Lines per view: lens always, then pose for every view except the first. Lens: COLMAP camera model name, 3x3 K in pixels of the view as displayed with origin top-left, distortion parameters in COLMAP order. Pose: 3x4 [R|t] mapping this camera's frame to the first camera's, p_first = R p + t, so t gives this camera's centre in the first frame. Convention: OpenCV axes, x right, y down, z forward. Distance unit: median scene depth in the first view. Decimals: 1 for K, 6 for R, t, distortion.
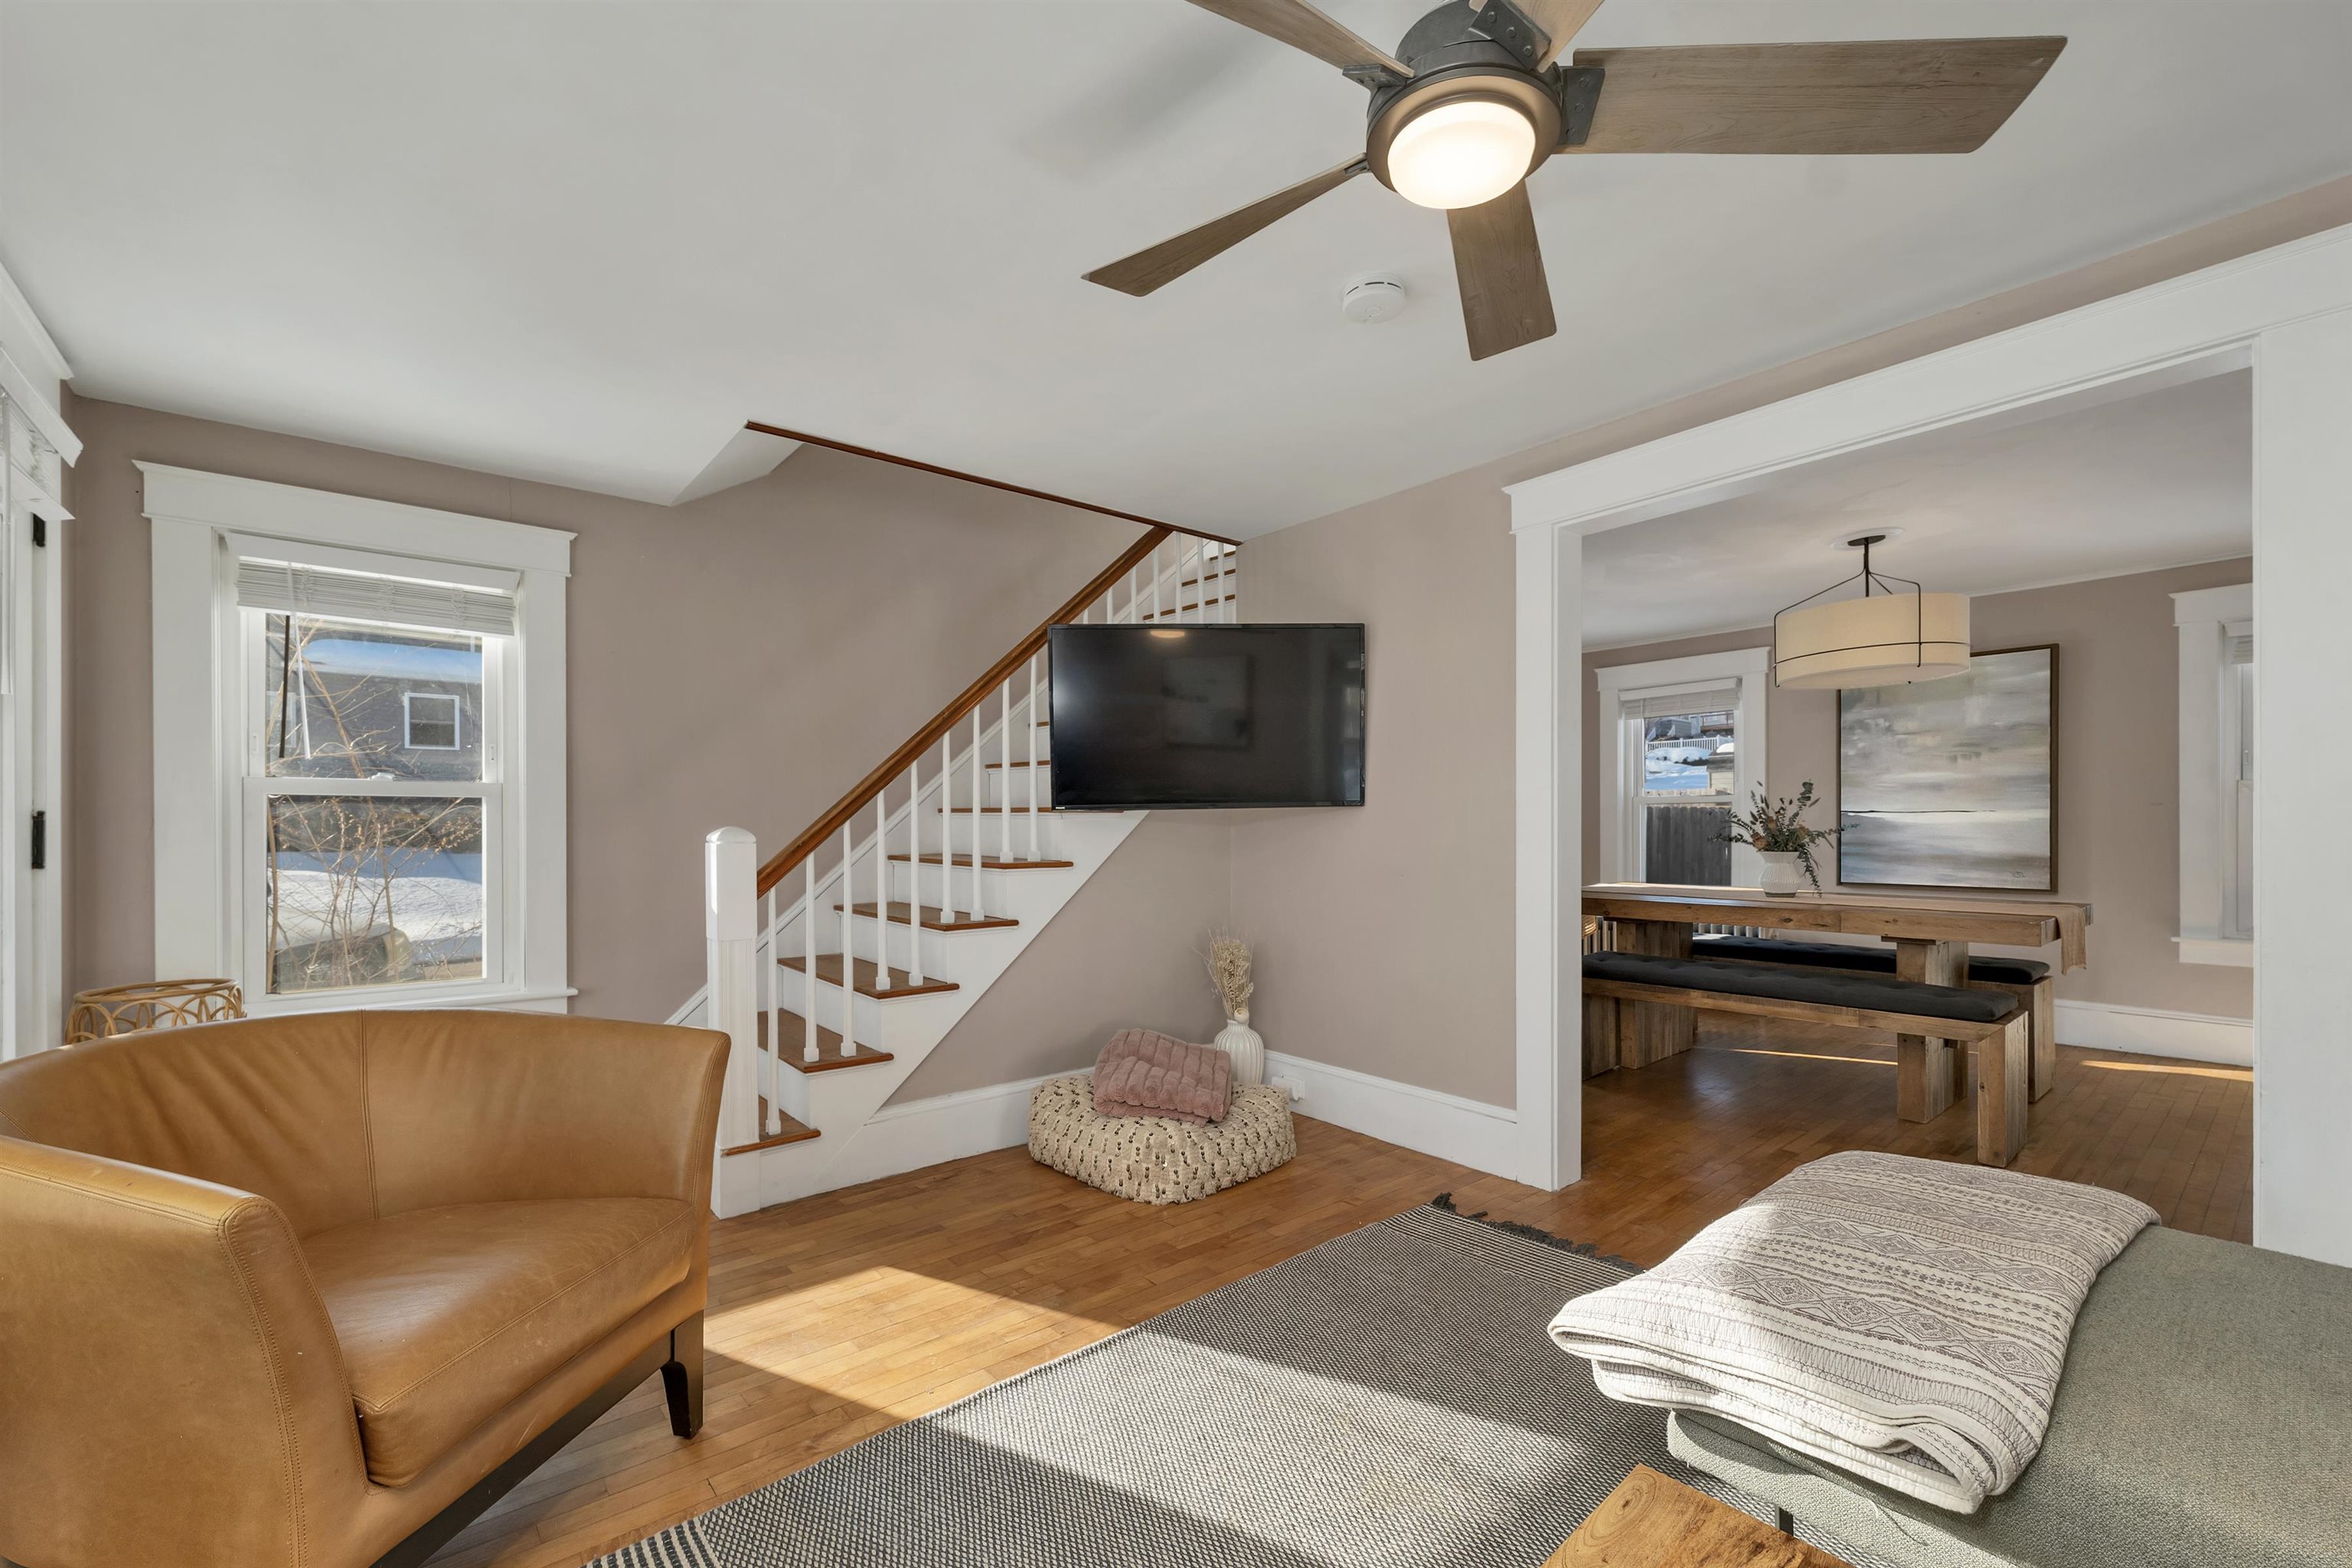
lens RADIAL K [[986.5, 0, 1172.3], [0, 986.5, 827.8], [0, 0, 1]] dist [-0.002538, 0.001545]
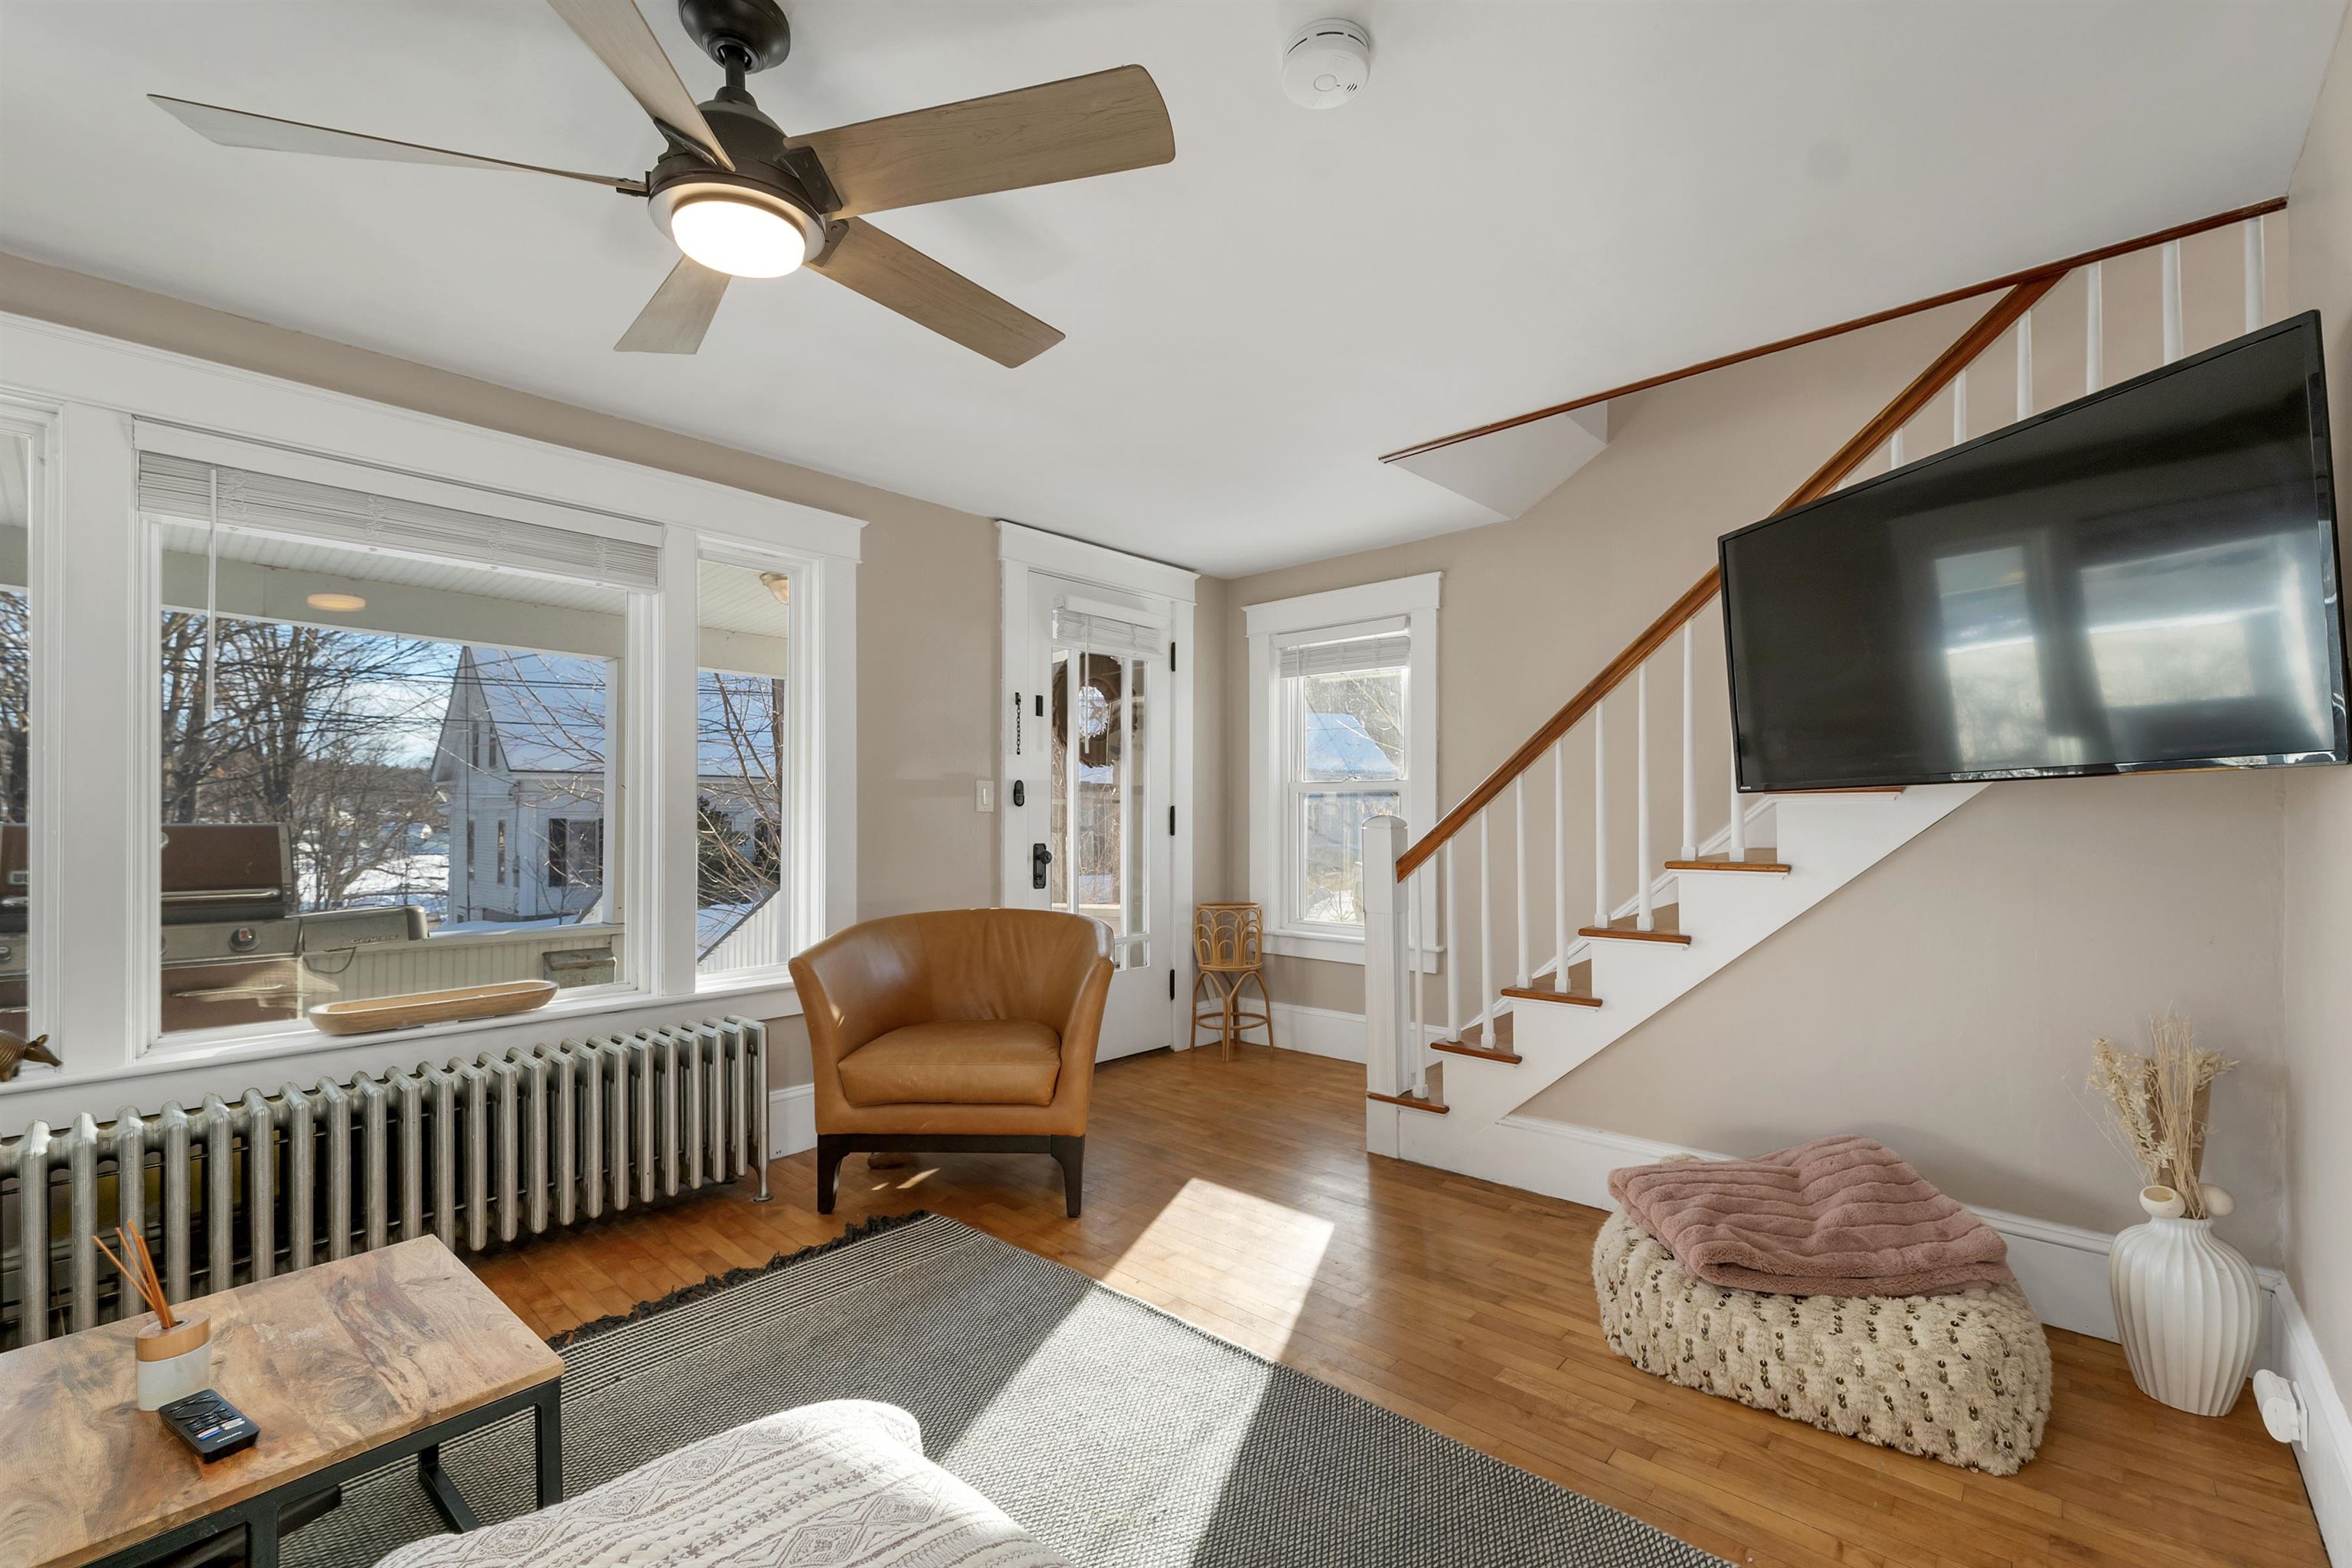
lens RADIAL K [[986.5, 0, 1146.5], [0, 986.5, 812.0], [0, 0, 1]] dist [-0.002538, 0.001545]
pose [[0.117269, 0.000526, -0.993100, 0.389798], [0.002573, 0.999996, 0.000834, -0.003454], [0.993097, -0.002653, 0.117267, 0.351134]]
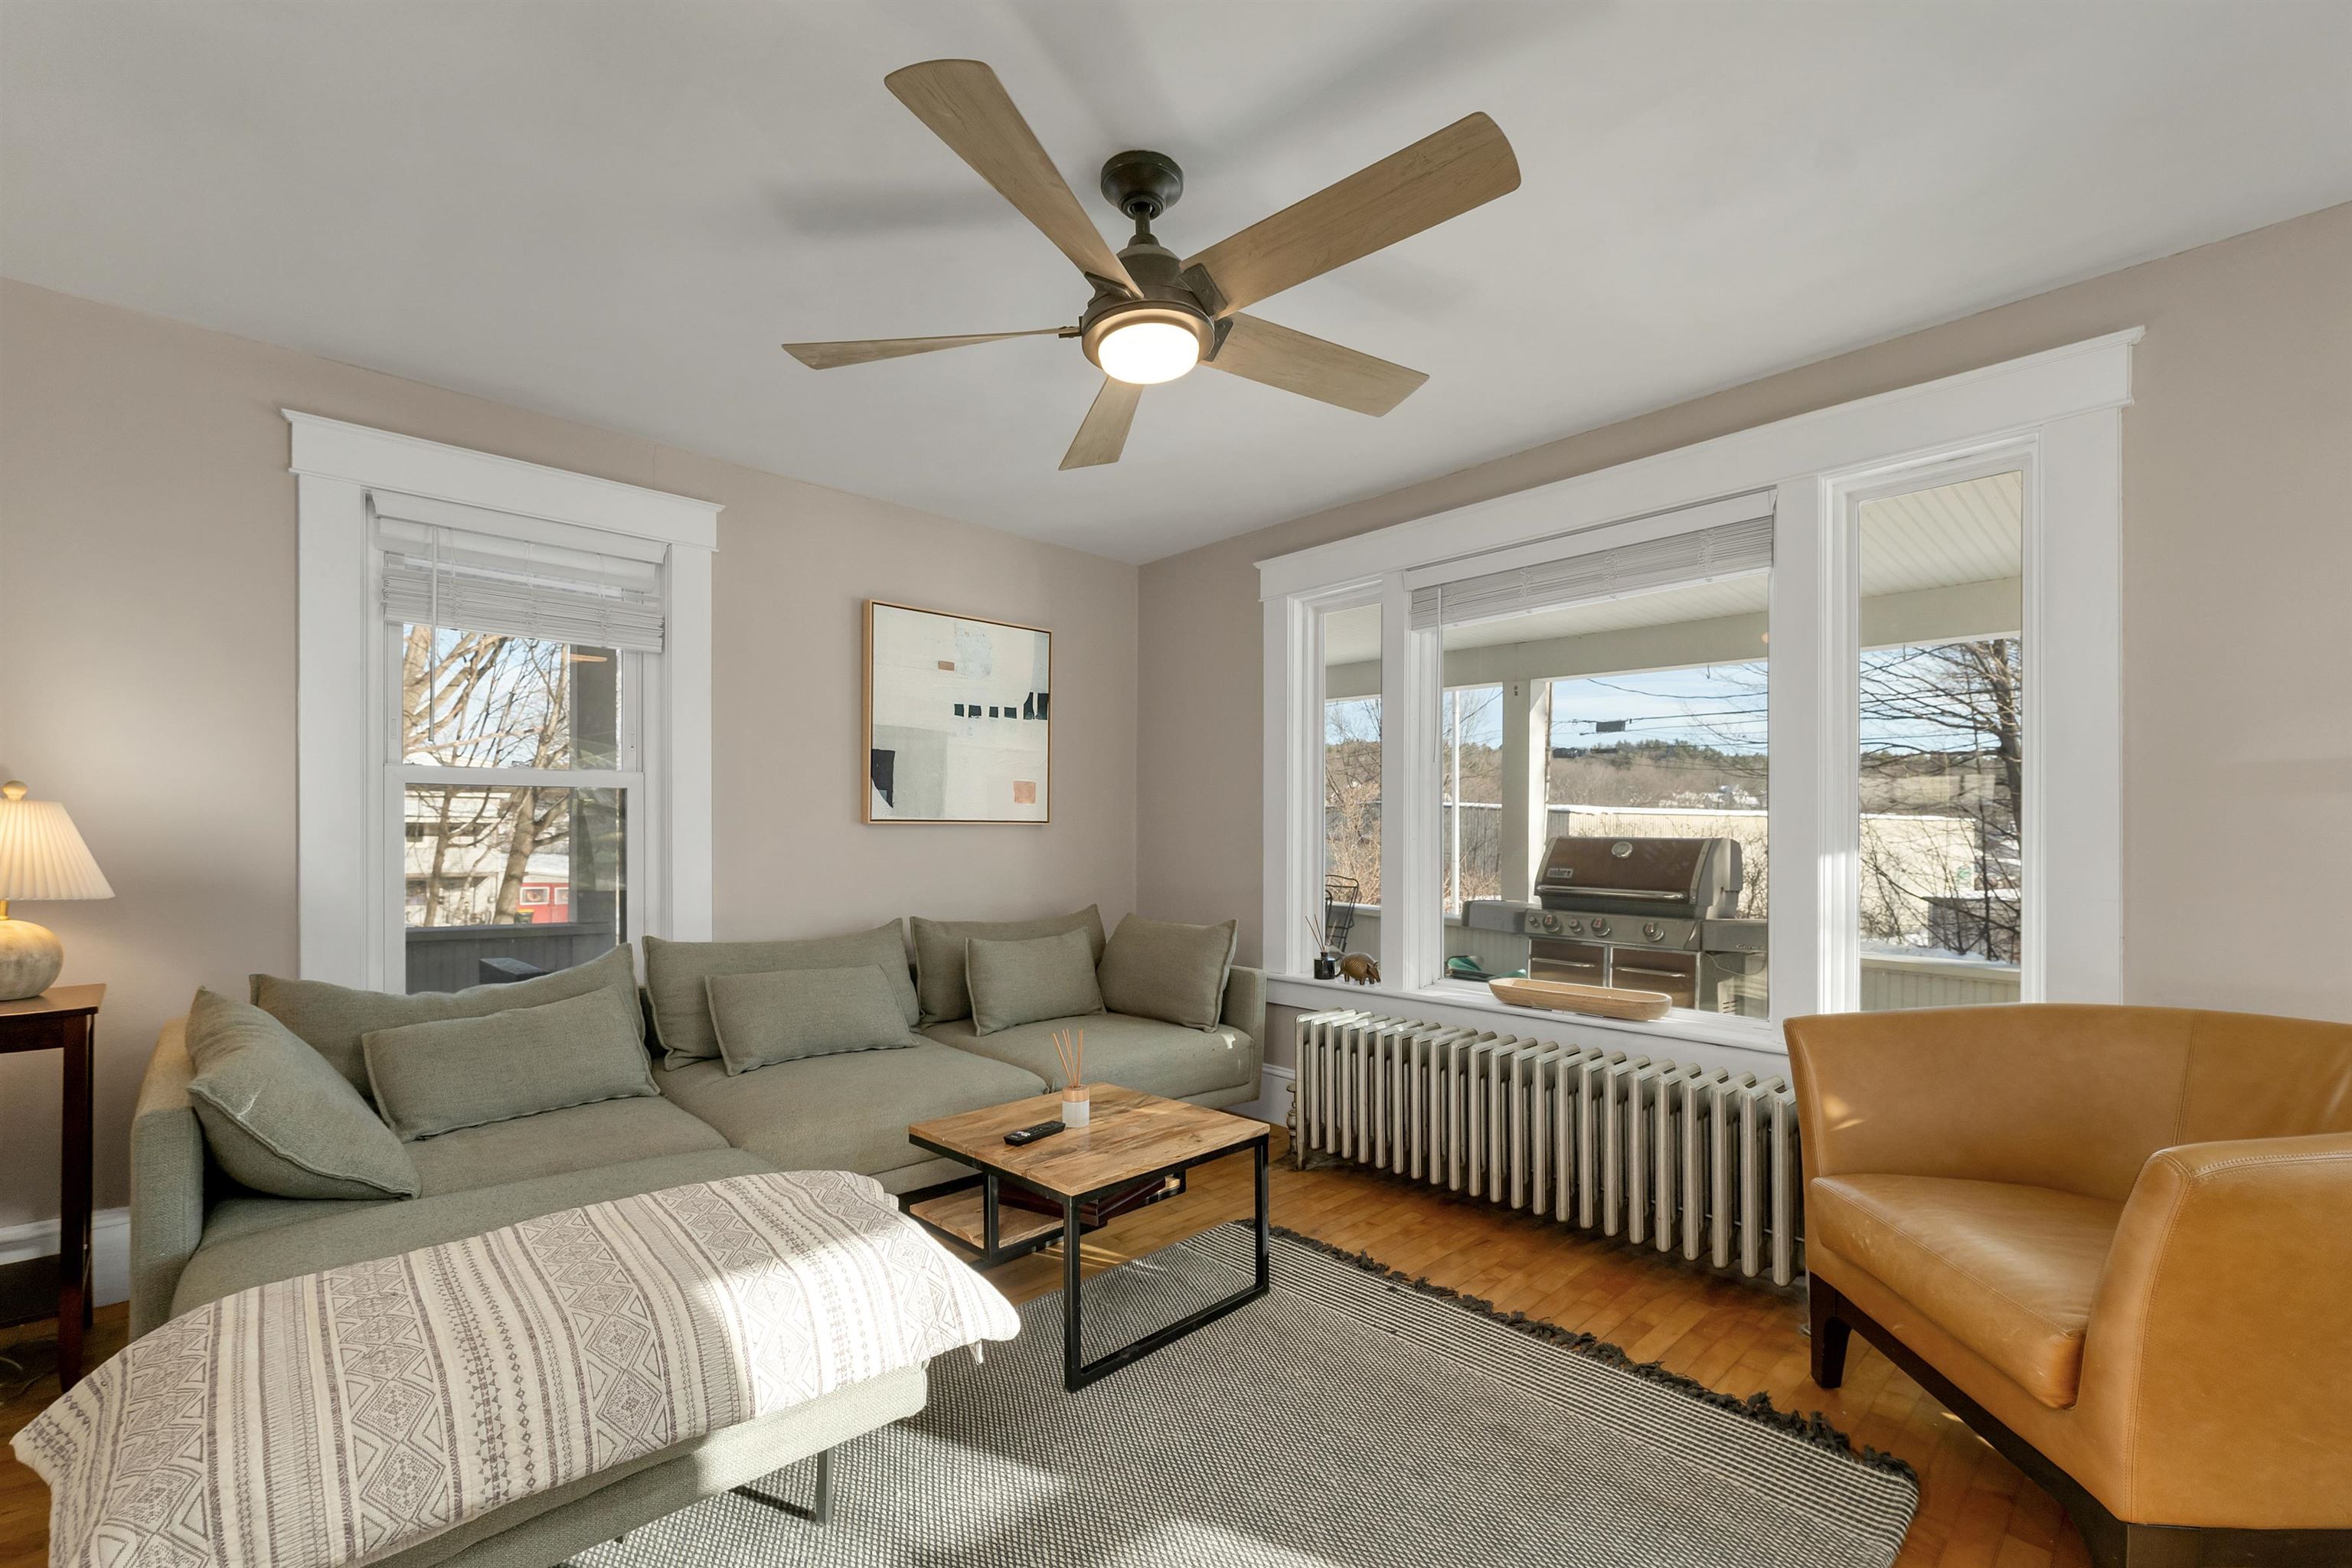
lens RADIAL K [[986.5, 0, 1171.0], [0, 986.5, 835.8], [0, 0, 1]] dist [-0.002538, 0.001545]
pose [[-0.998602, 0.001872, -0.052825, 0.083182], [0.001775, 0.999997, 0.001878, 0.000160], [0.052829, 0.001782, -0.998602, 0.633559]]
